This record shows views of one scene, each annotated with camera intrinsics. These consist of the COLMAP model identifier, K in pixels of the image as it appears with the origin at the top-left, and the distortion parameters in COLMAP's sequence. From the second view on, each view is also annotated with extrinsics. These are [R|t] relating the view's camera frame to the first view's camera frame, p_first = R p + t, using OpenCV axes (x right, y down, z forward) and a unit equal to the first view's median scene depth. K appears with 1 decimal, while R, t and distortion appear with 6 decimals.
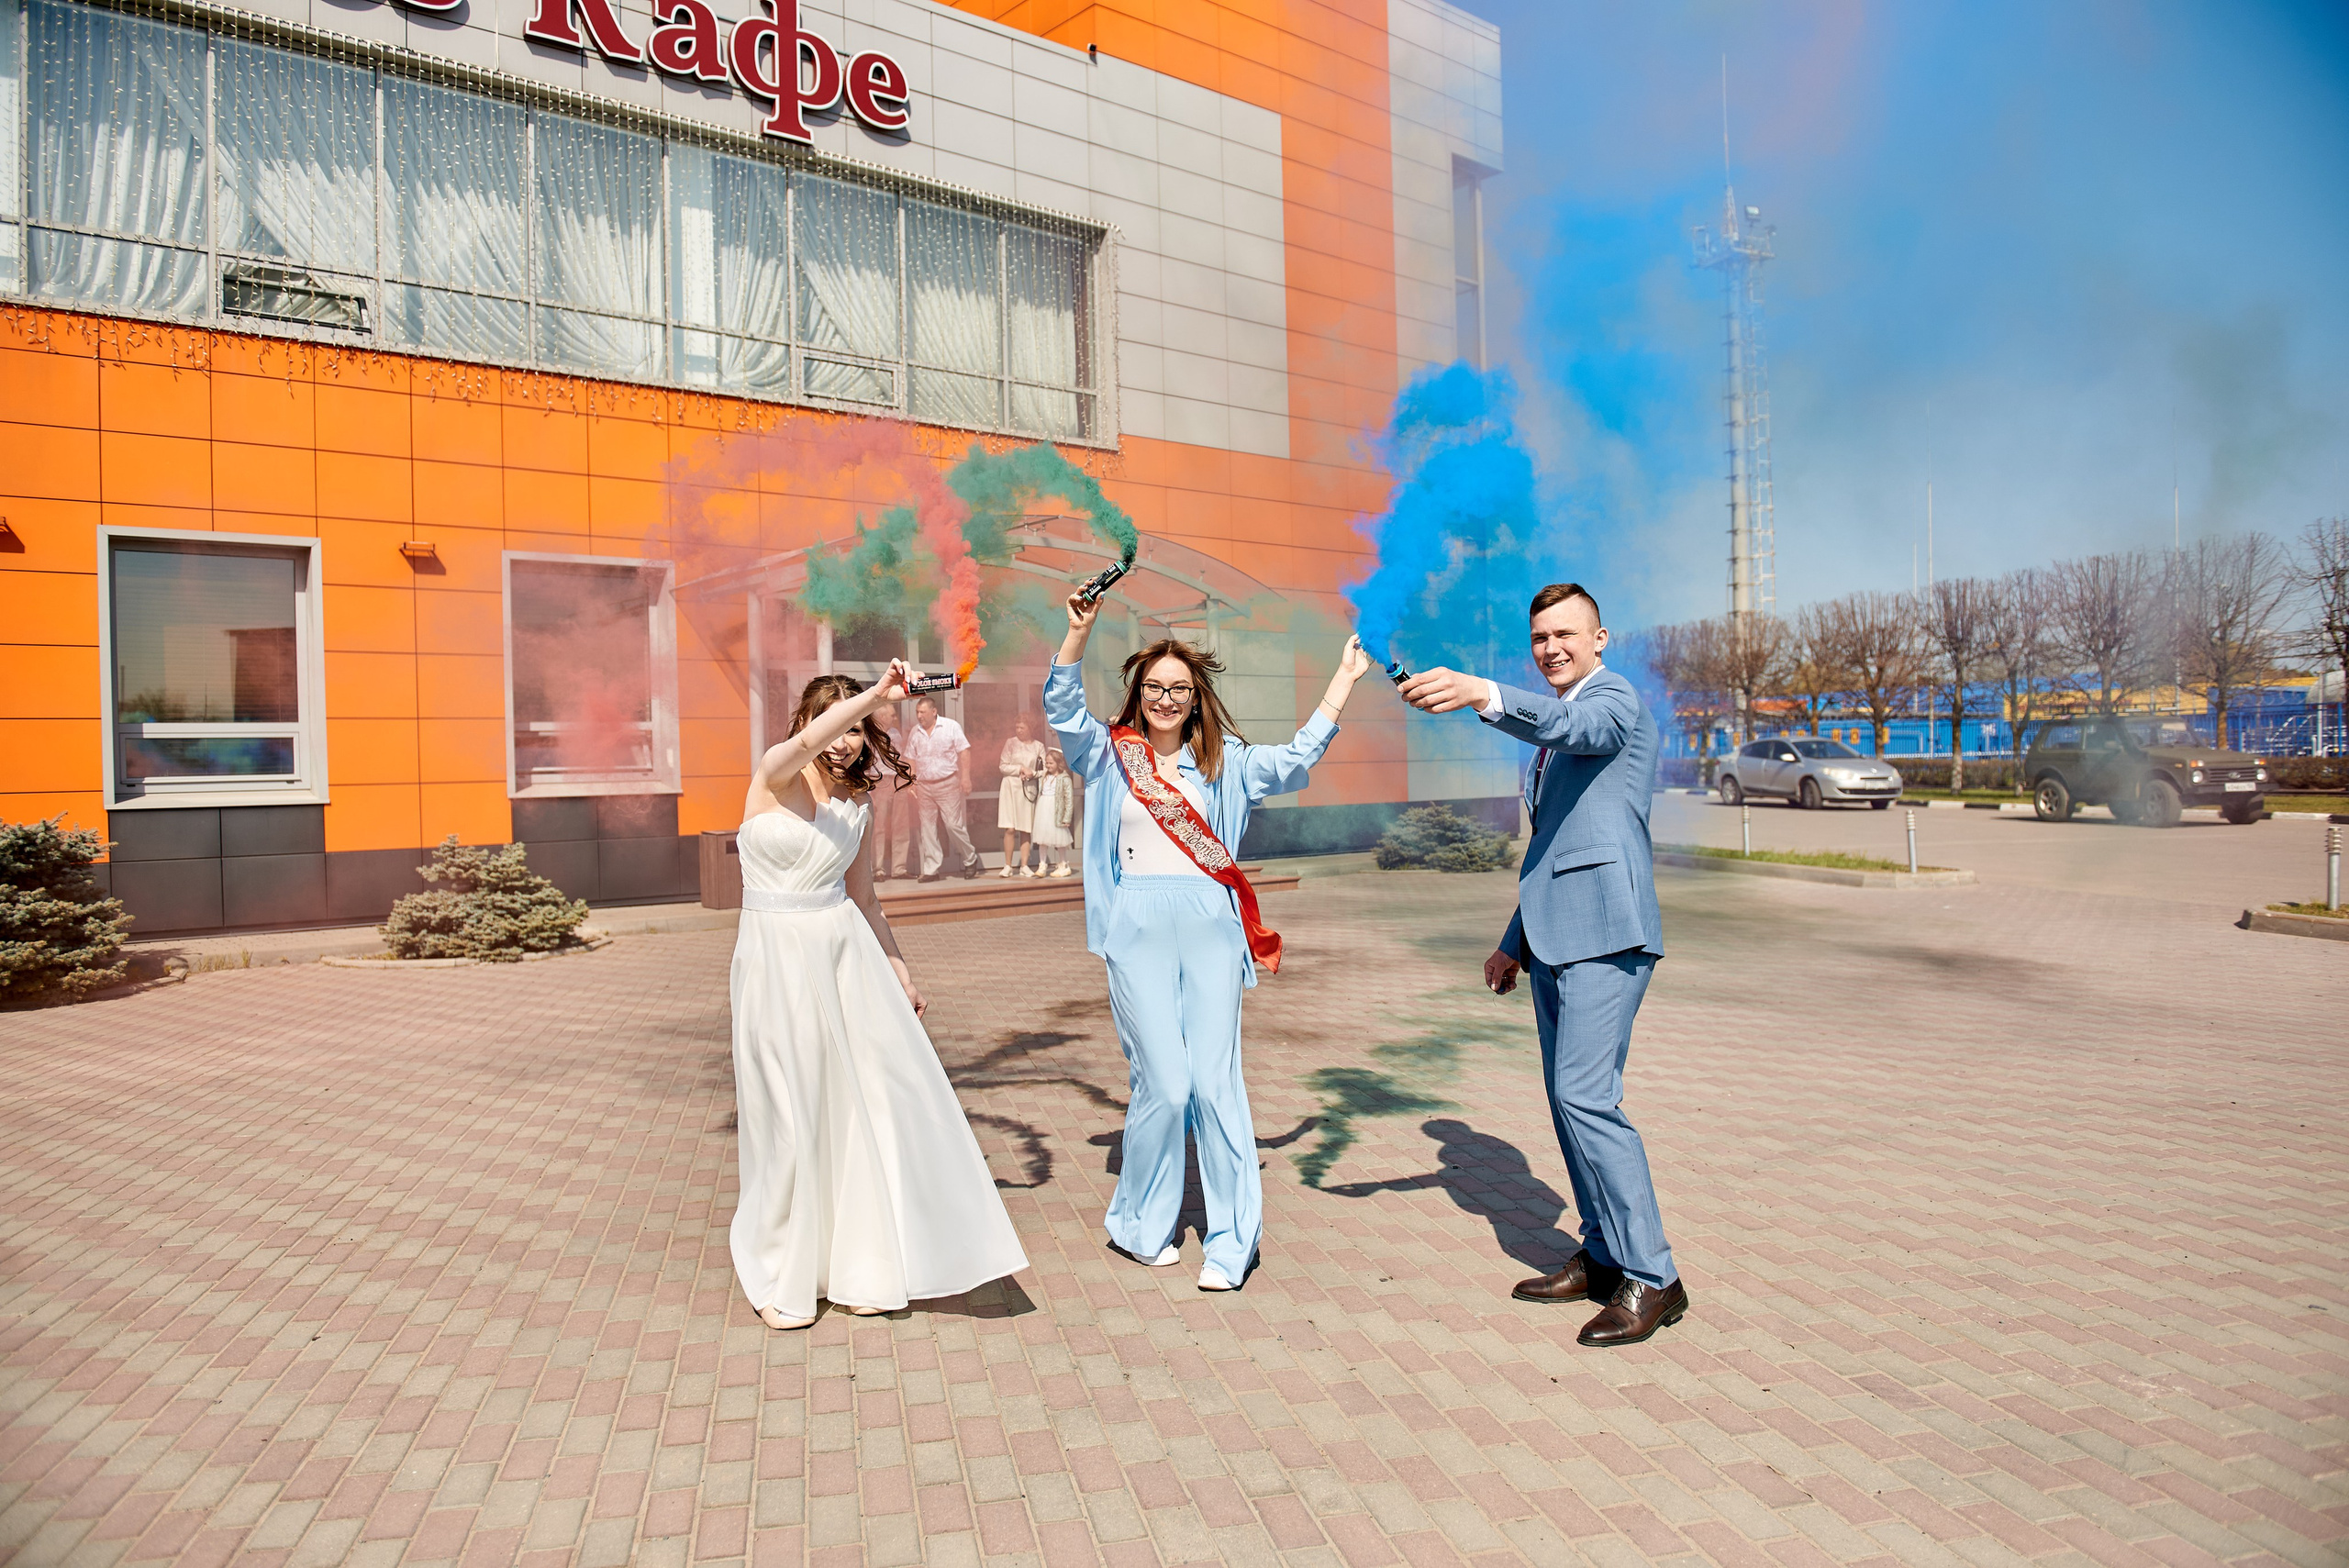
lens RADIAL K [[1604.8, 0, 1173.7], [0, 1604.8, 789.4], [0, 0, 1]] dist [-0.051083, -0.000736]
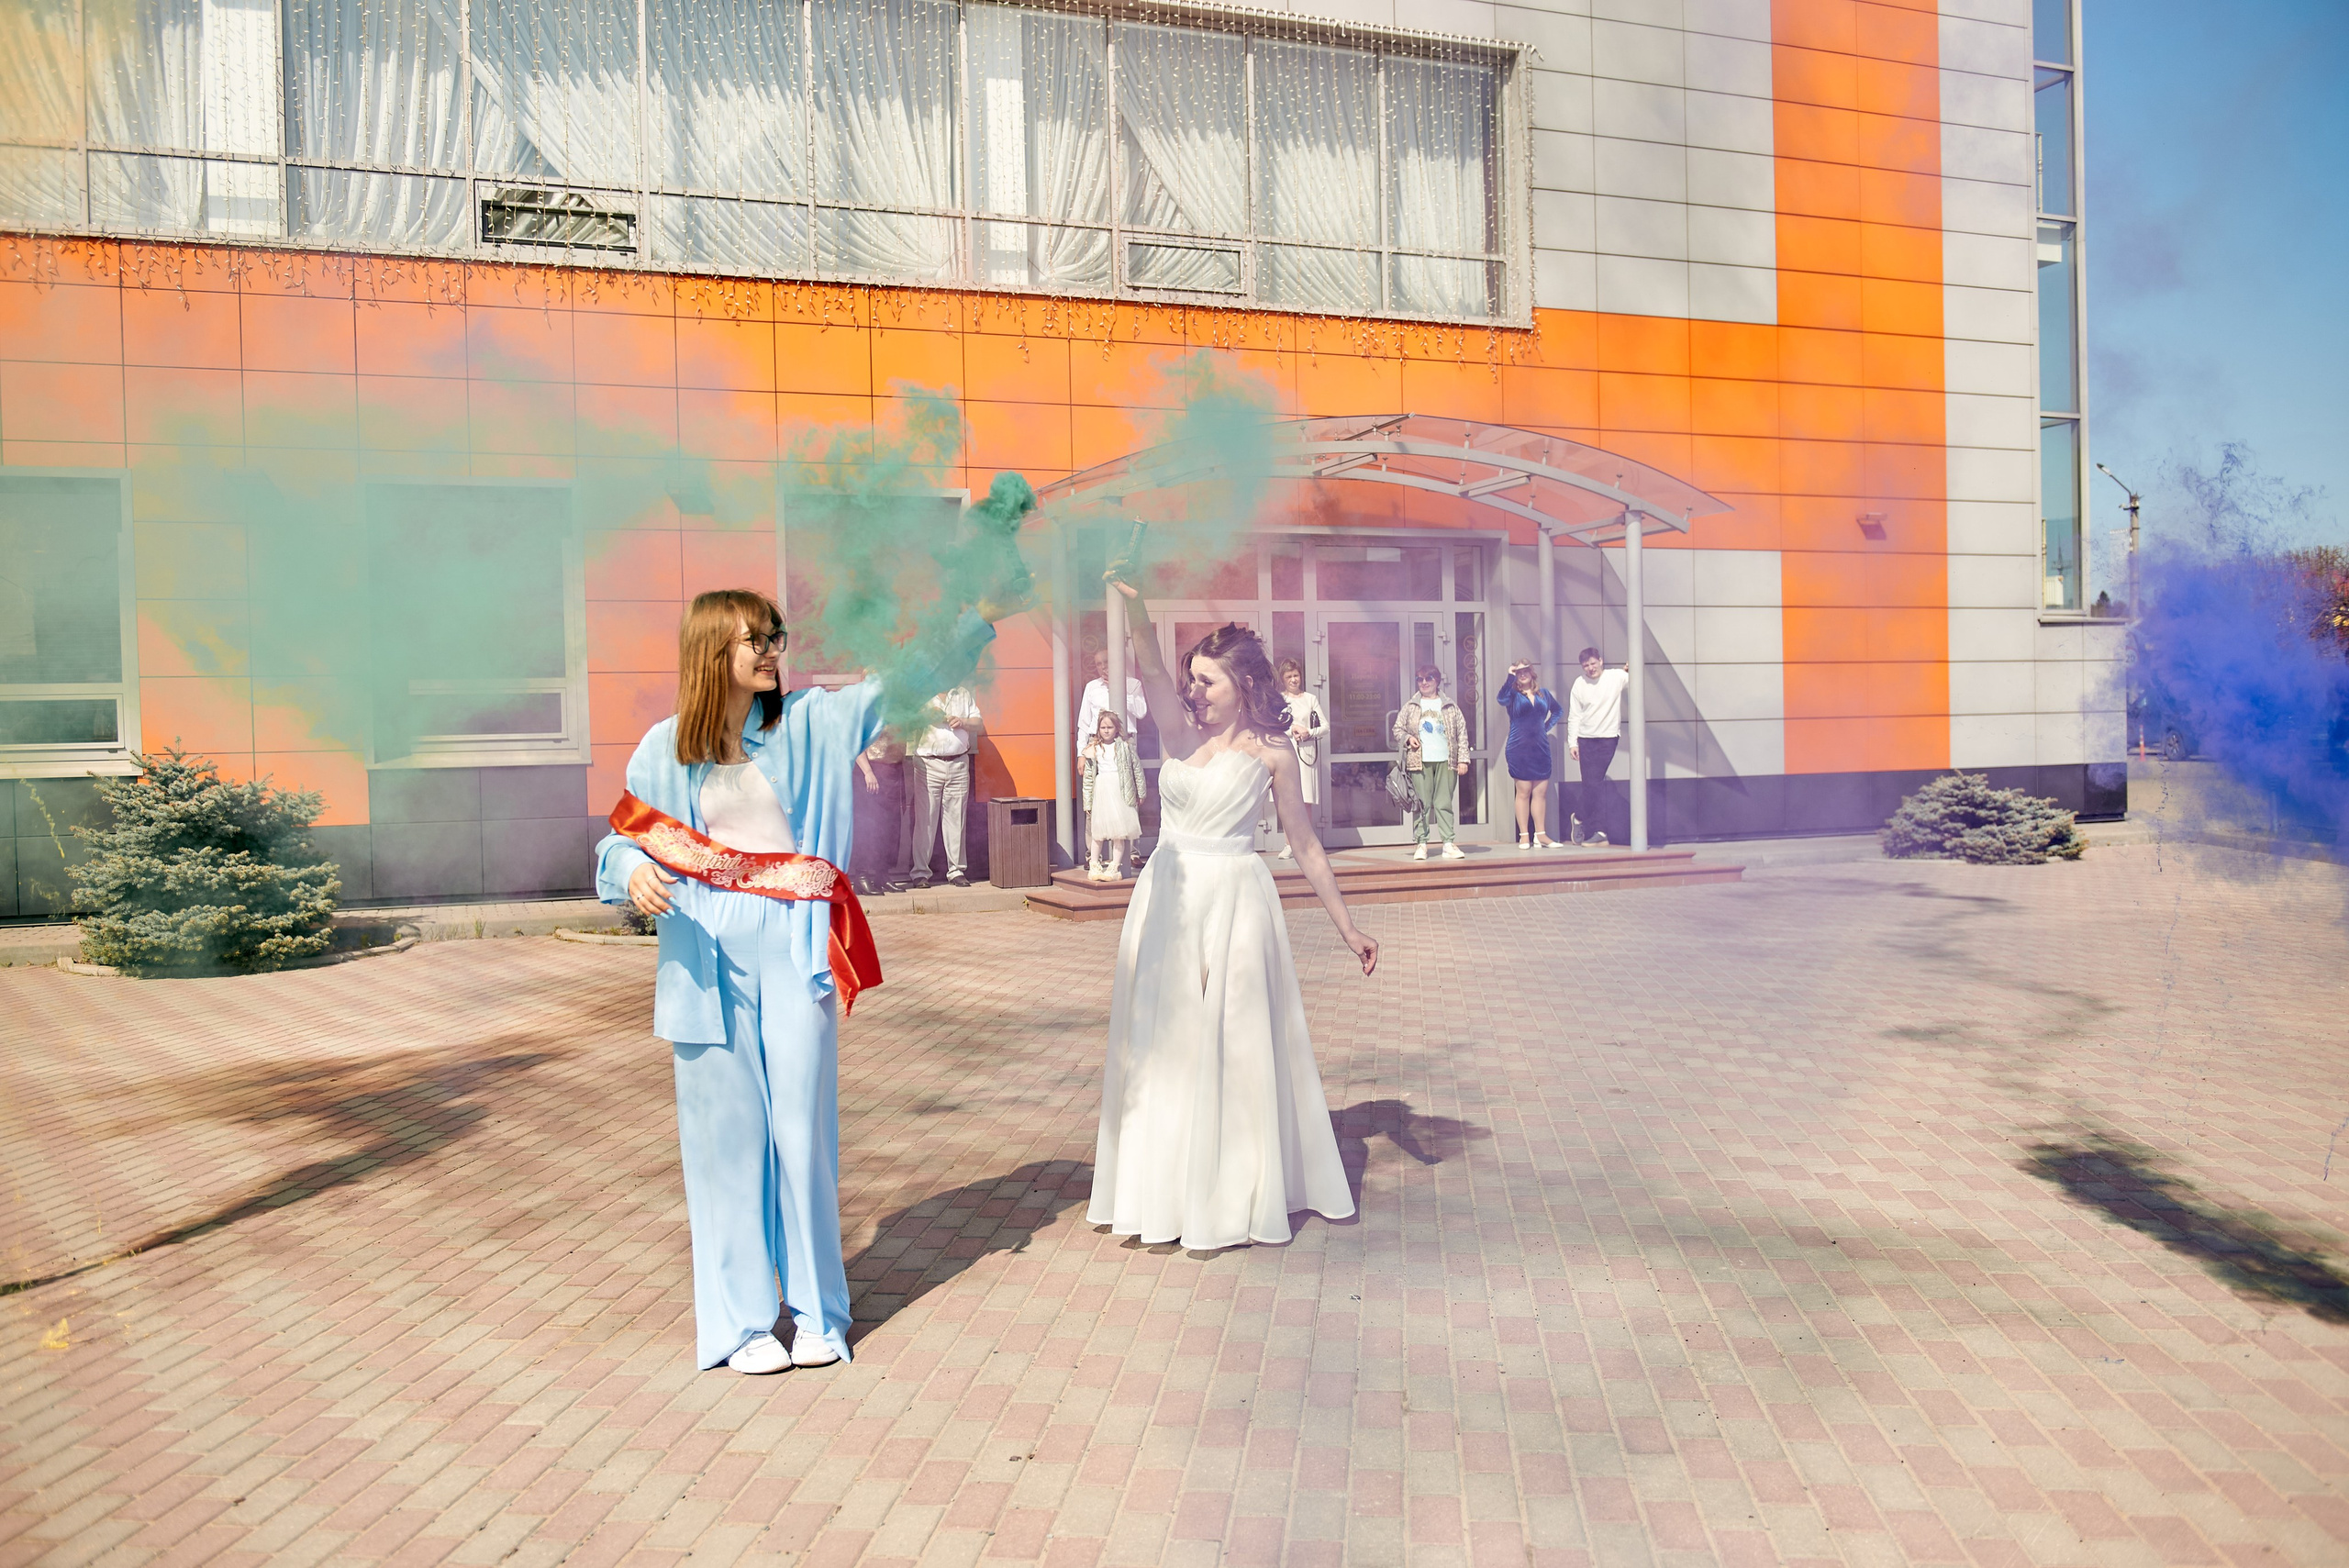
lens RADIAL K [[1863.3, 0, 1170.5], [0, 1863.3, 788.0], [0, 0, 1]] dist [-0.020575, -0.003021]
pose [[0.942384, 0.011080, -0.334349, 0.138548], [-0.003579, 0.999728, 0.023044, -0.003202], [0.334513, -0.020520, 0.942168, 0.072992]]
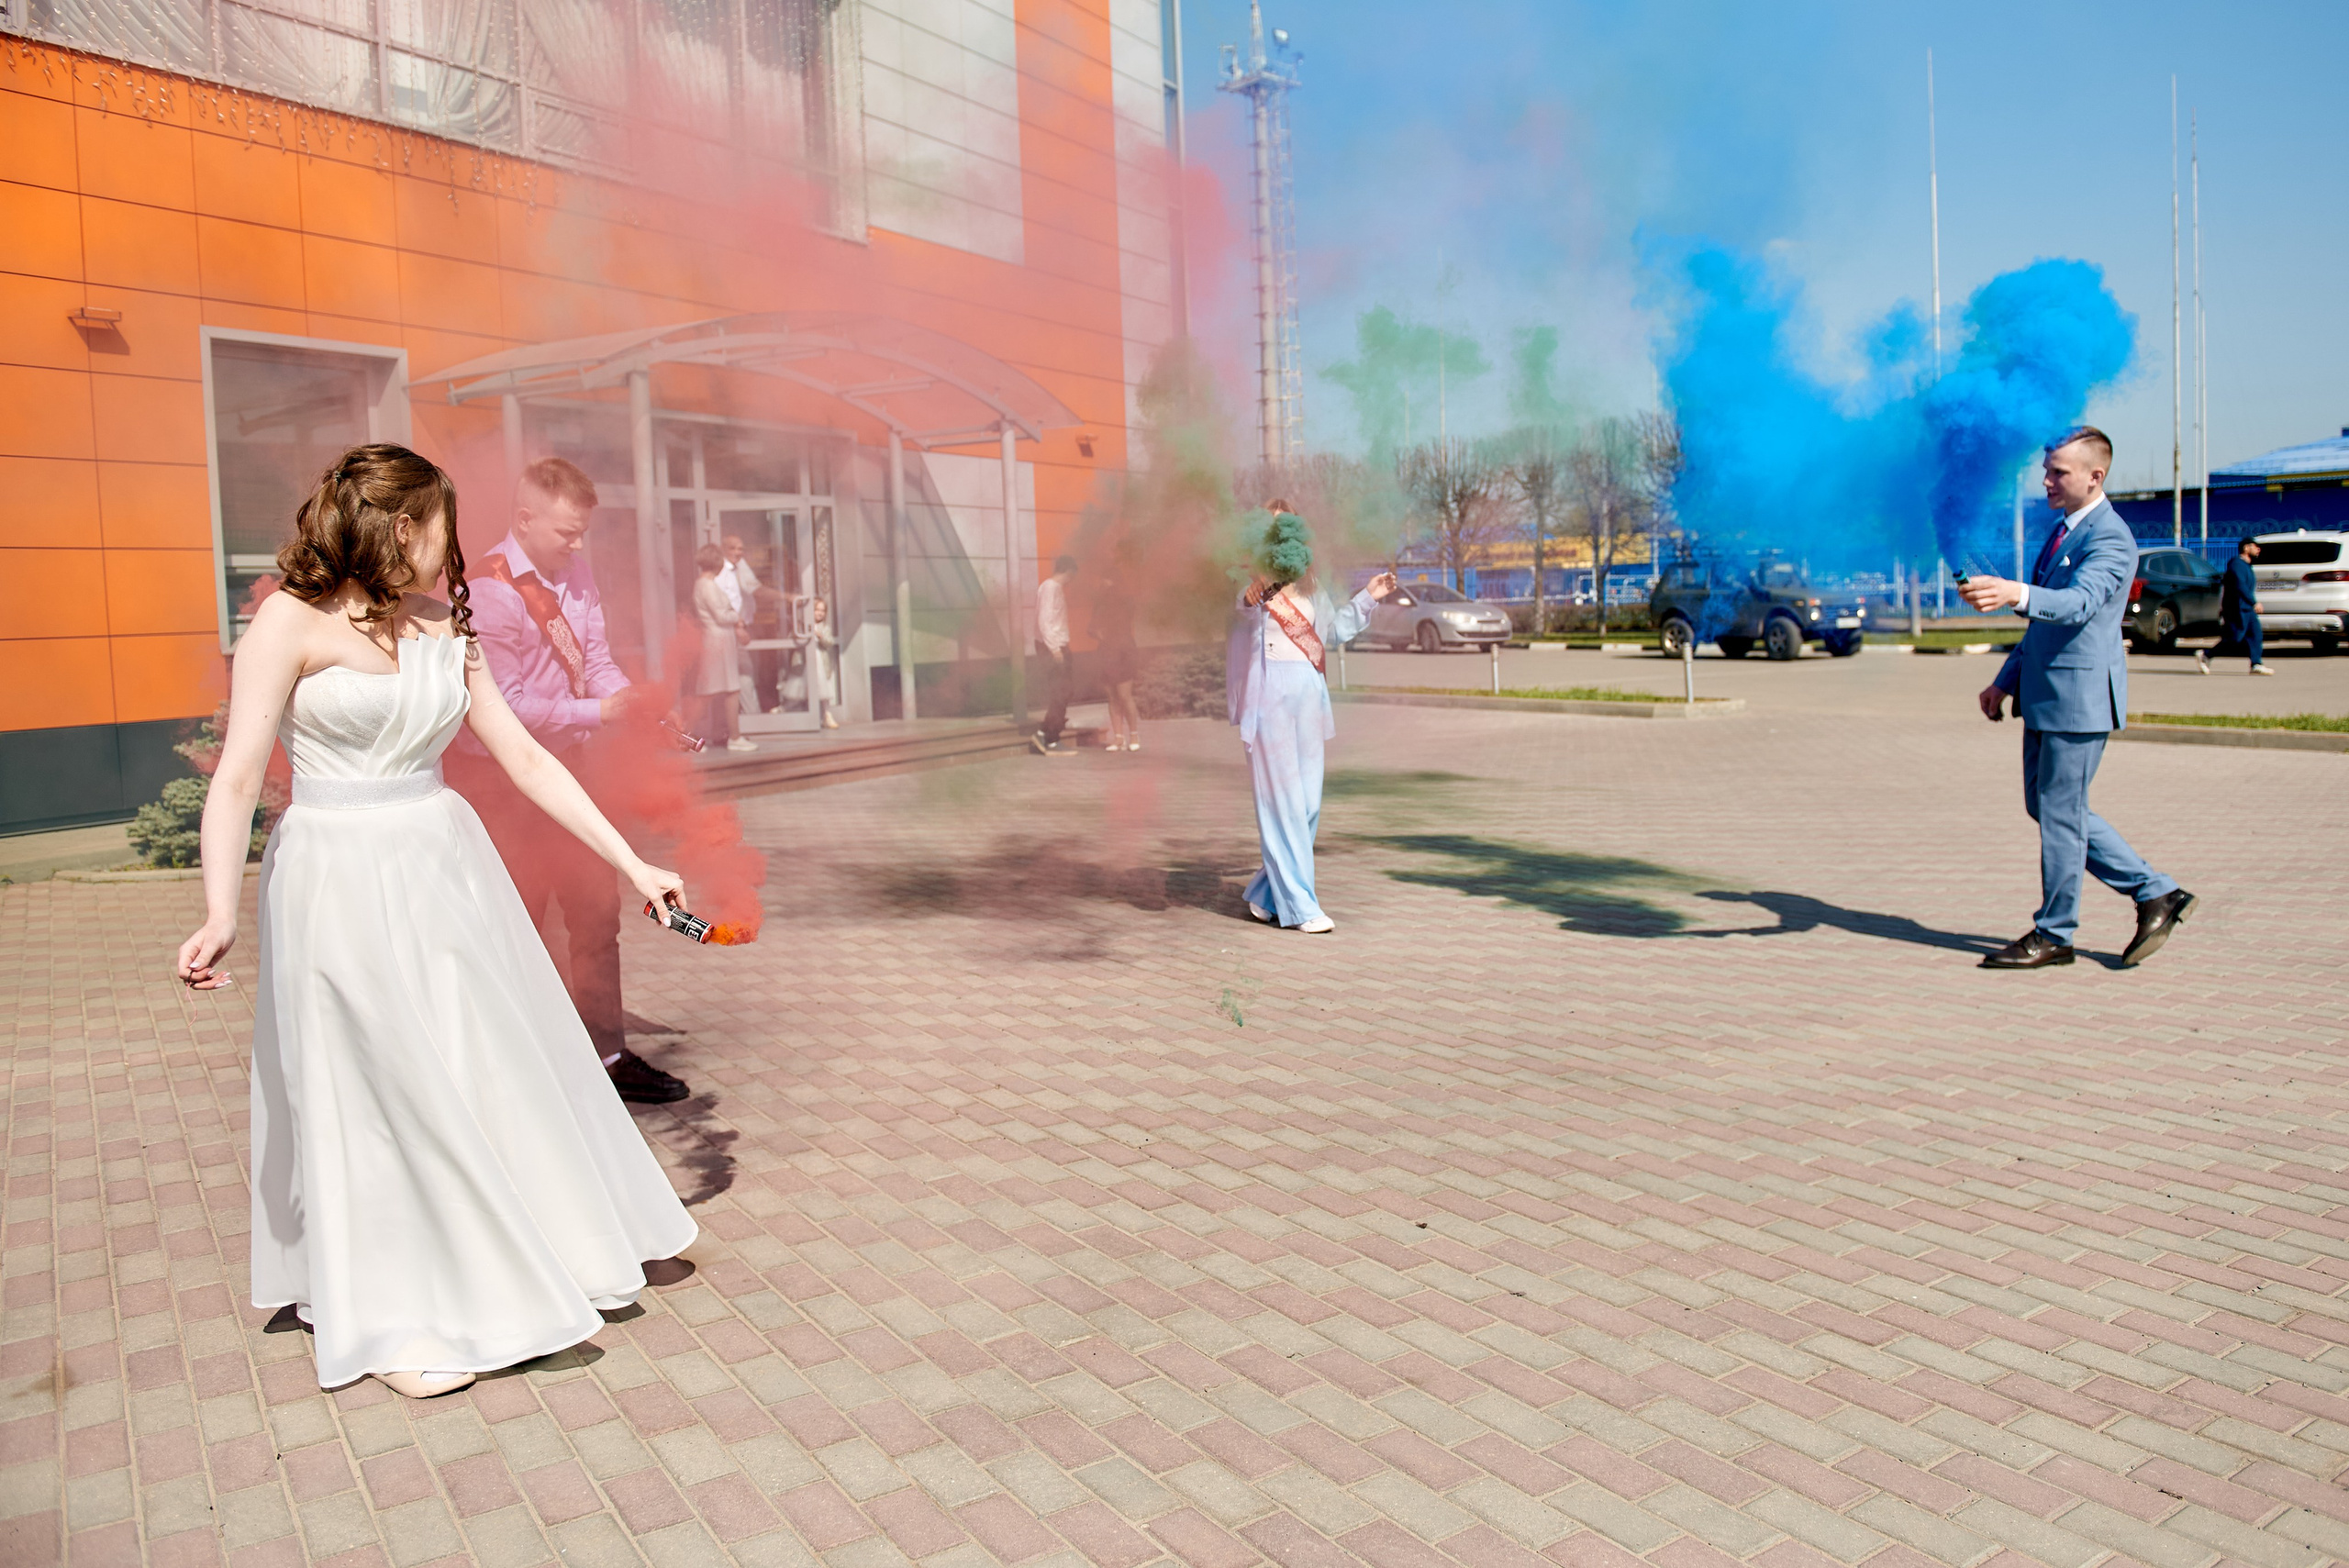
lens RADIAL K [[1758.0, 0, 1254.7], [0, 1758.0, 743.7], [0, 0, 1]] dist [-0.050905, -0.001275]
pose [[0.924046, -0.037981, 0.380389, -0.268036], [0.017550, 0.998218, 0.057038, 0.009283], [-0.381878, -0.046030, 0.923066, 0.047195]]
